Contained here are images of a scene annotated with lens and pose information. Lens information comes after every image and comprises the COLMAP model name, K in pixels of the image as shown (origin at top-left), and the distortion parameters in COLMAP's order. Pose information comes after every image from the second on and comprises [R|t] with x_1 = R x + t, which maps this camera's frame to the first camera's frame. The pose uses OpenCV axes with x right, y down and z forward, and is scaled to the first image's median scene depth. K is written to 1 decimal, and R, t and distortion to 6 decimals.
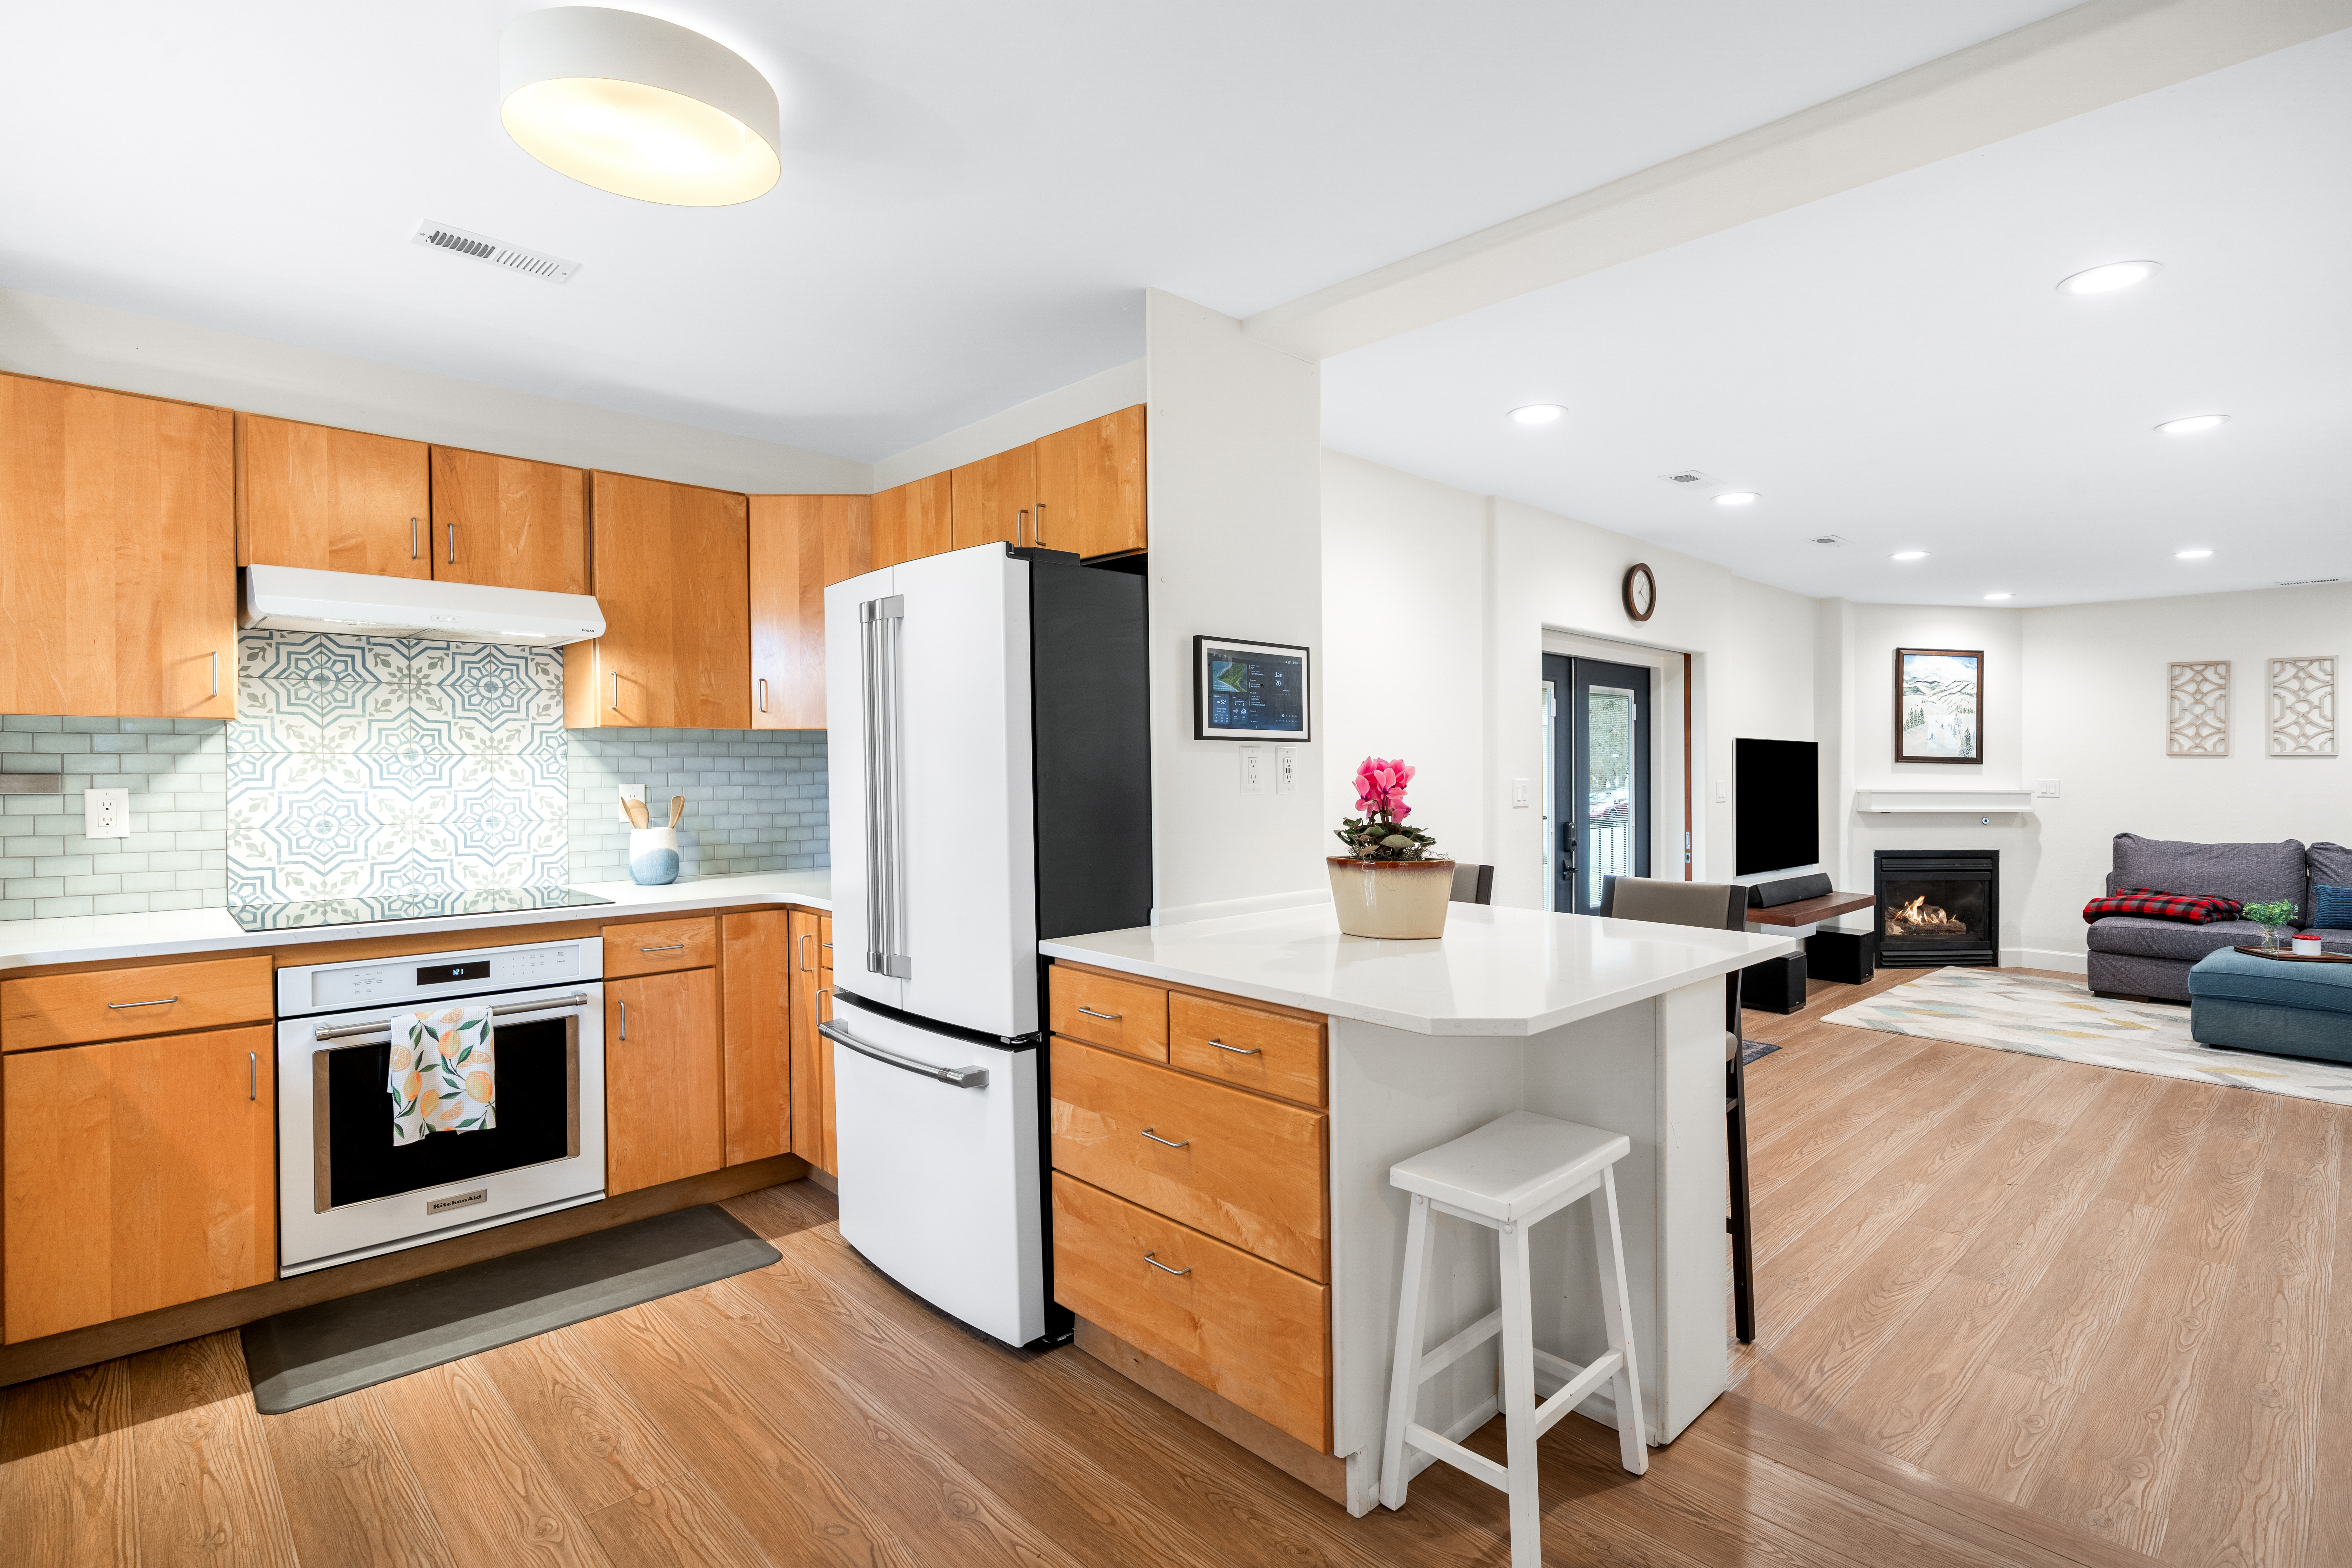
lens RADIAL K [[1123.4, 0, 1176.0], [0, 1123.4, 784.0], [0, 0, 1]] dist [0.000619, -0.000325]
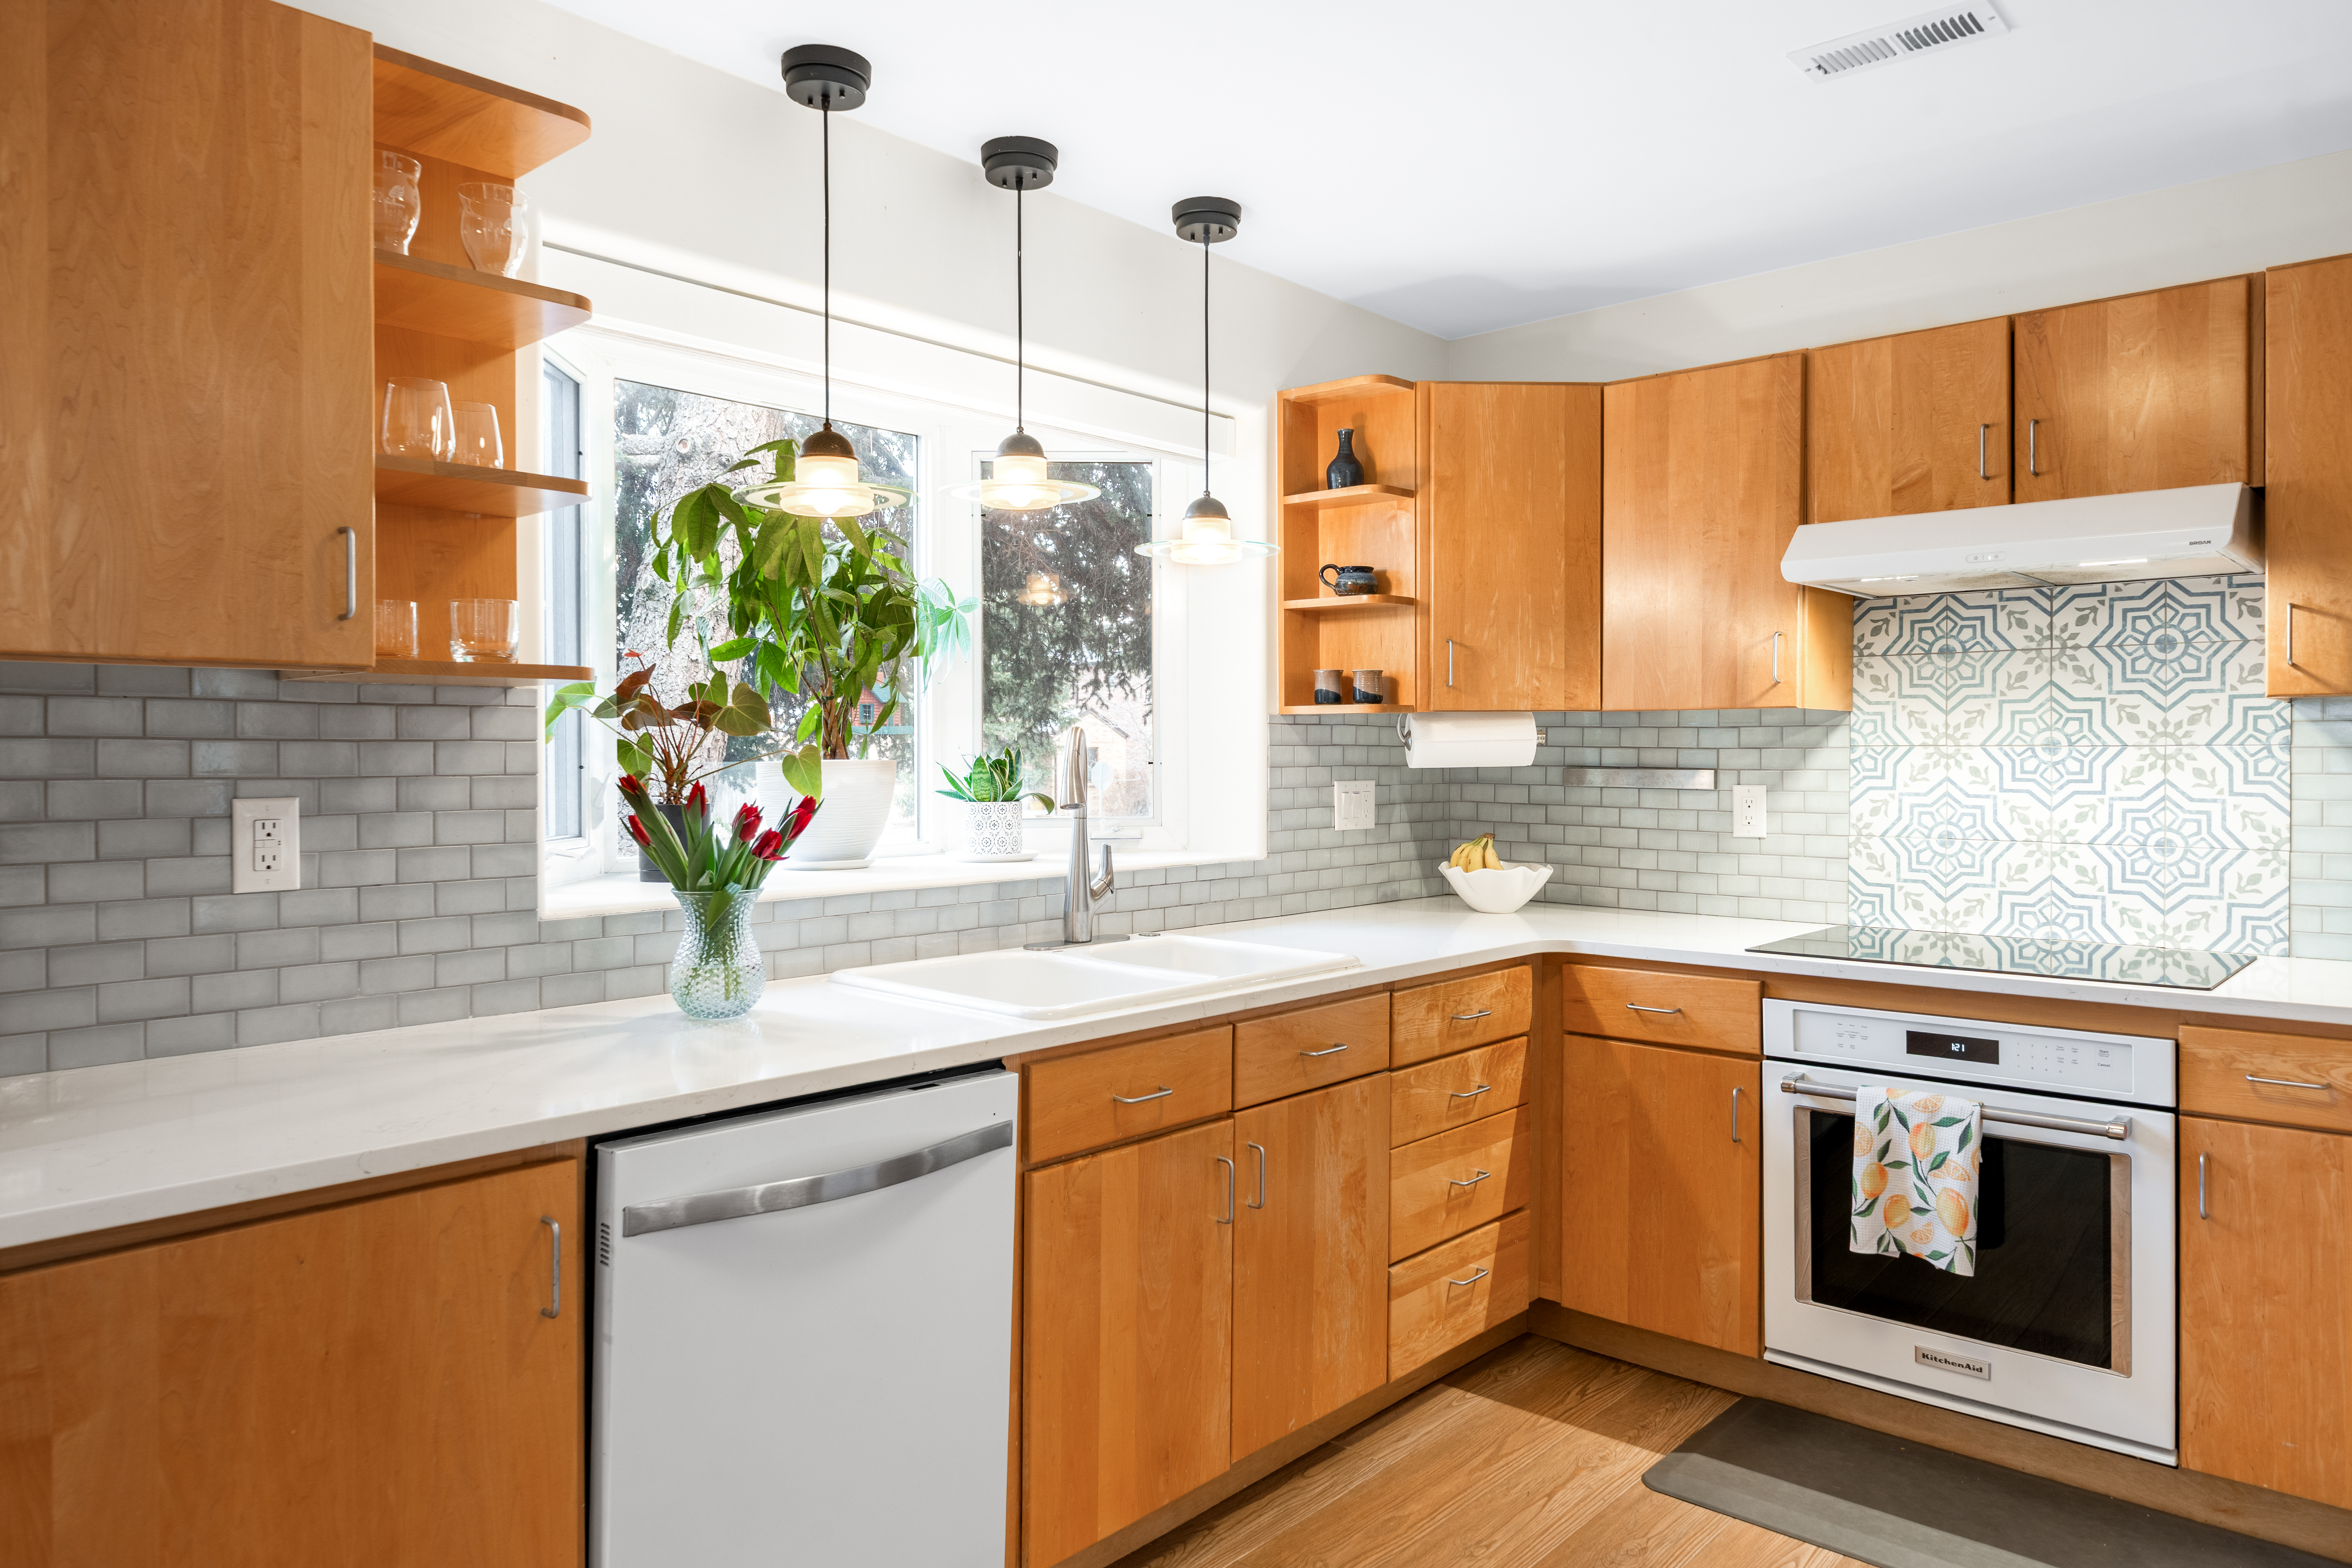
lens RADIAL K [[1534.0, 0, 1176.0], [0, 1534.0, 784.0], [0, 0, 1]] dist [-0.033541, 0.000462]
pose [[0.064114, 0.013981, -0.997845, 0.274770], [-0.020399, 0.999711, 0.012697, -0.003076], [0.997734, 0.019541, 0.064381, 0.401572]]
